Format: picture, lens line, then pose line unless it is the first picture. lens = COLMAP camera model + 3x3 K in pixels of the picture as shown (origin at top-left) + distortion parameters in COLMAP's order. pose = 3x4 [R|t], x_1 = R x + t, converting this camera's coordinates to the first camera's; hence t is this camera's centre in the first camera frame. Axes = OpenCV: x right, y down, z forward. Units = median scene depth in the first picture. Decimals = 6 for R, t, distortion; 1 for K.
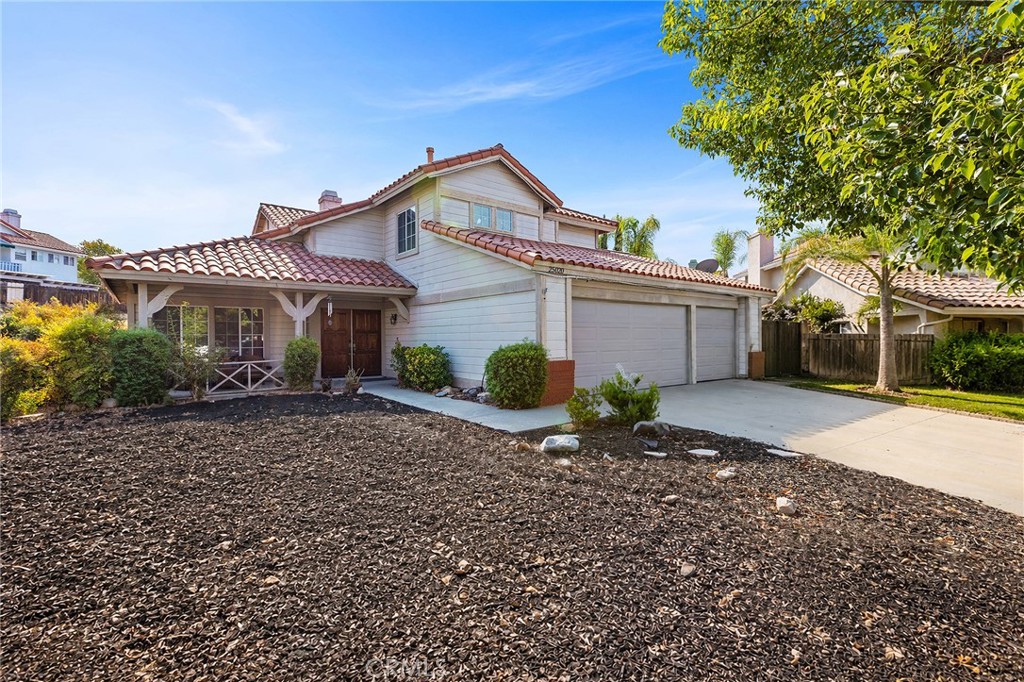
lens RADIAL K [[463.9, 0, 511.2], [0, 463.9, 342.1], [0, 0, 1]] dist [0.006333, -0.001847]
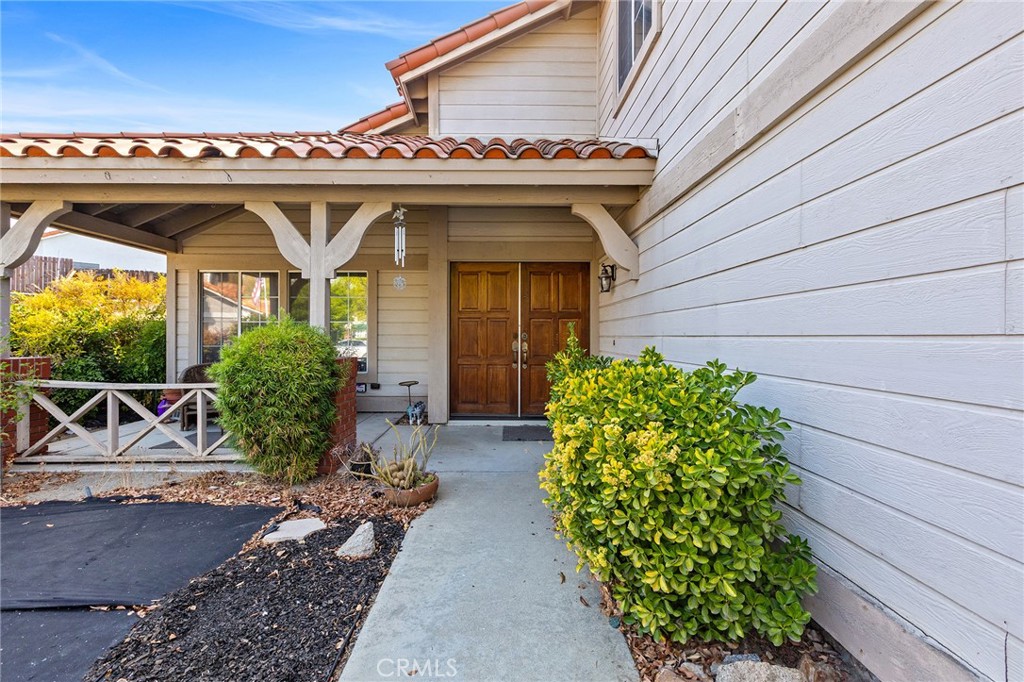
lens RADIAL K [[463.9, 0, 509.5], [0, 463.9, 340.1], [0, 0, 1]] dist [0.006333, -0.001847]
pose [[0.801243, 0.014879, -0.598154, -0.106026], [-0.012007, 0.999889, 0.008789, -0.001643], [0.598219, 0.000140, 0.801333, 0.762686]]
